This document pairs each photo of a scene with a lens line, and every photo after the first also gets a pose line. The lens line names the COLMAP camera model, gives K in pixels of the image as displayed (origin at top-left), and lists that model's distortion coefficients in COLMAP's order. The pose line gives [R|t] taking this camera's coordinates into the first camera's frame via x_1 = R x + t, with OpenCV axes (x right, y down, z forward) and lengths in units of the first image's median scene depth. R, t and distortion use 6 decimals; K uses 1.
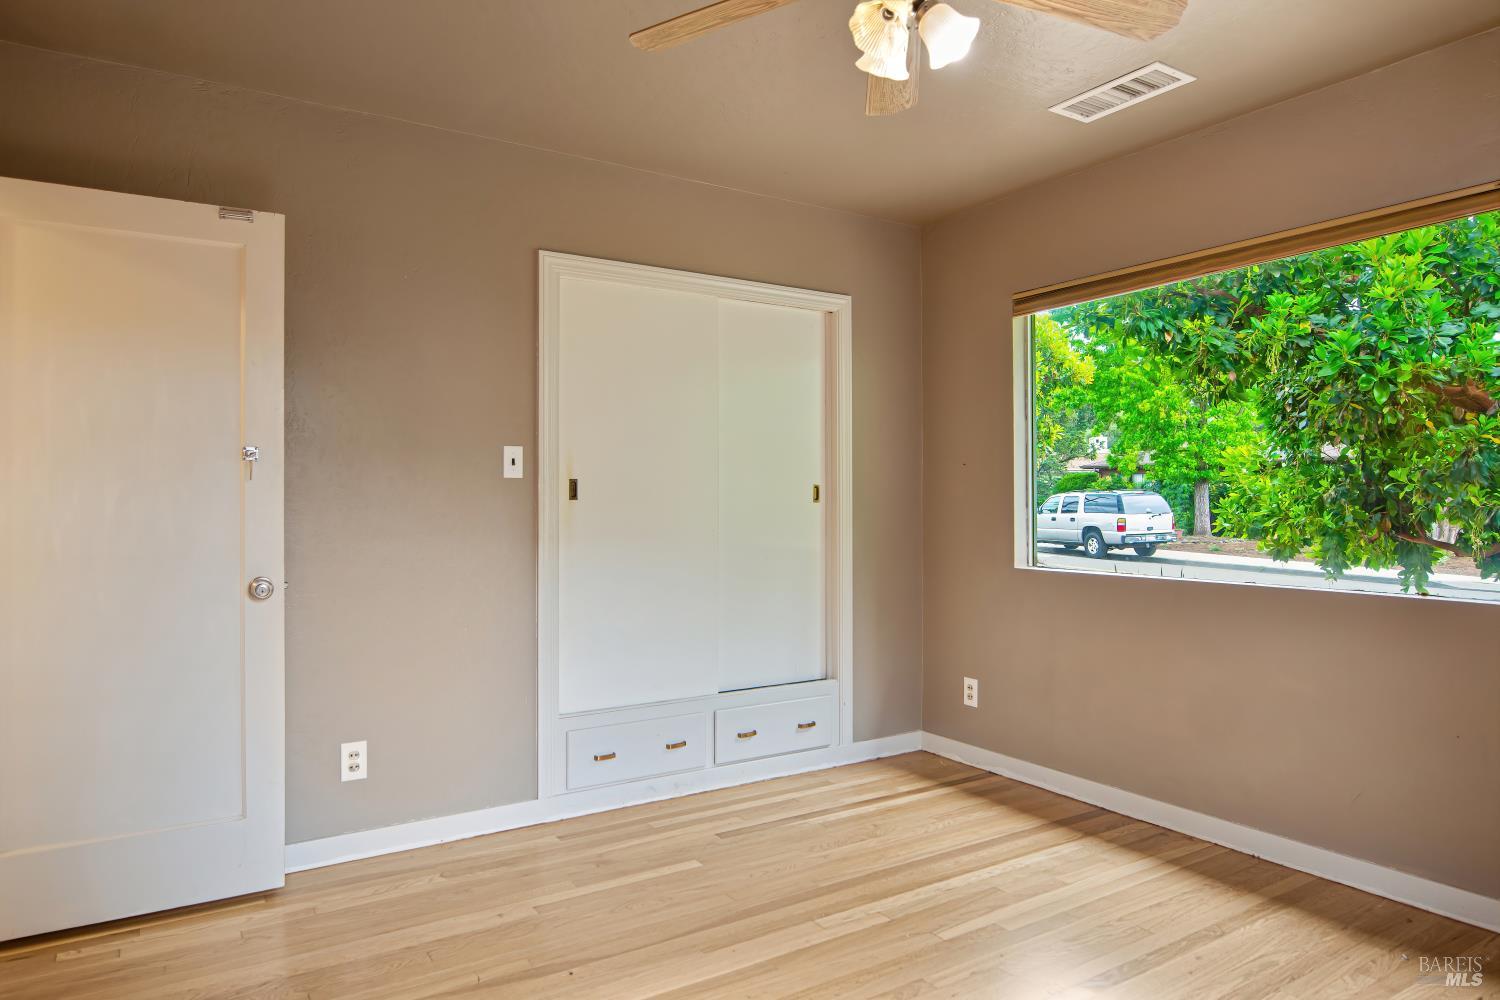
lens RADIAL K [[957.0, 0, 746.3], [0, 957.0, 494.3], [0, 0, 1]] dist [-0.008599, -0.001391]
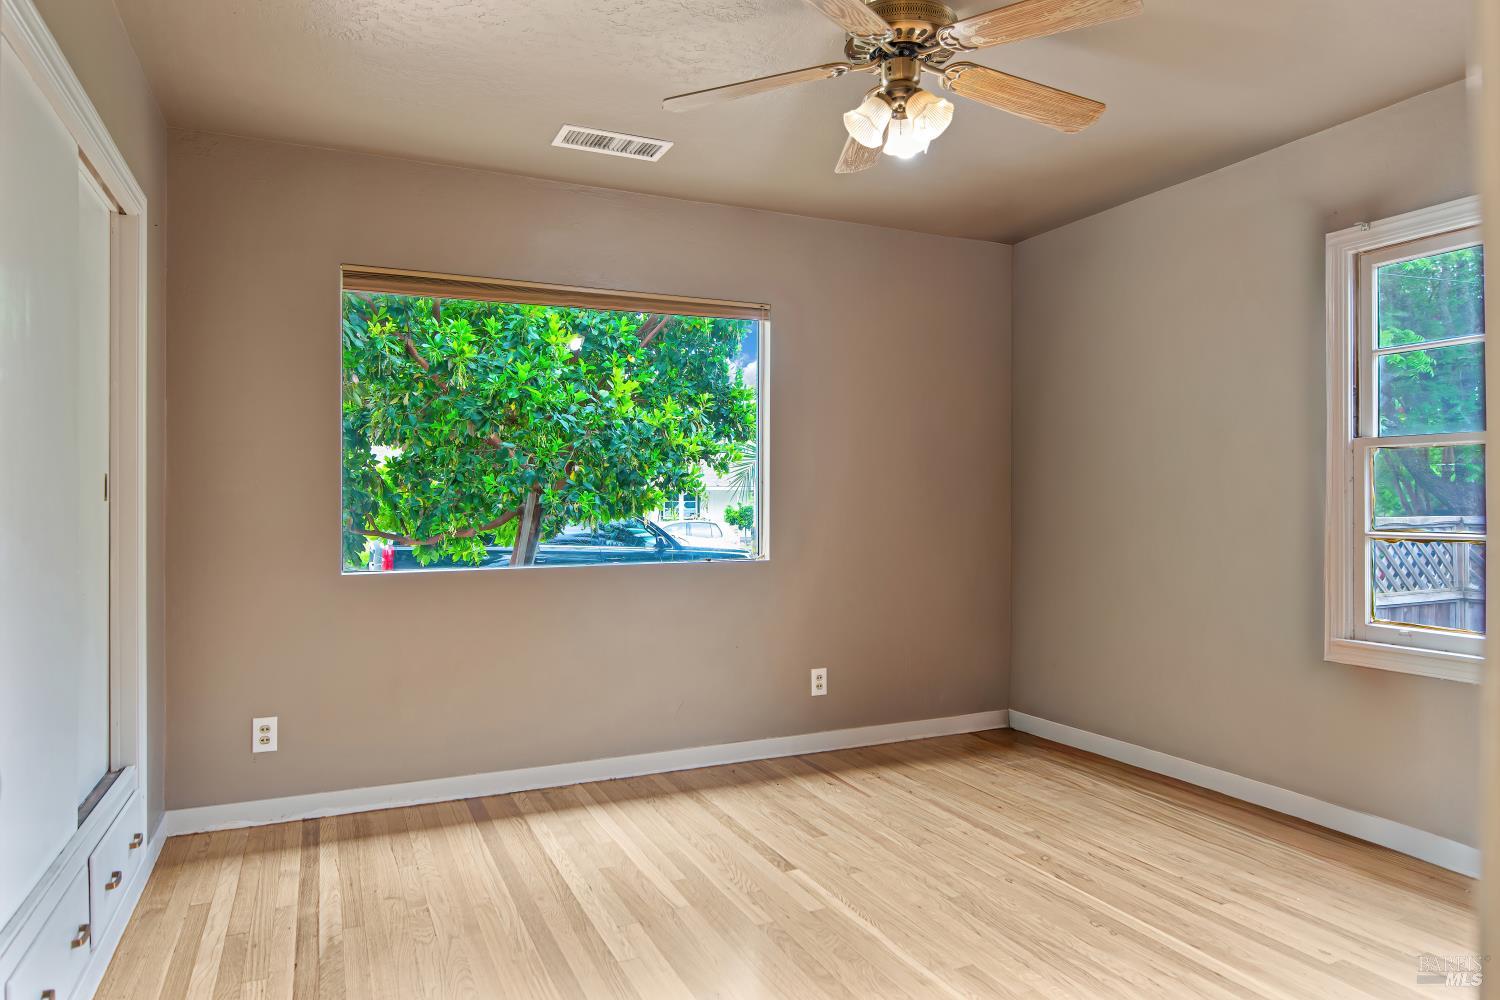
lens RADIAL K [[957.0, 0, 749.2], [0, 957.0, 498.5], [0, 0, 1]] dist [-0.008599, -0.001391]
pose [[0.121674, 0.001721, 0.992569, -0.644328], [-0.000283, 0.999999, -0.001699, 0.009566], [-0.992570, -0.000074, 0.121674, 0.612152]]
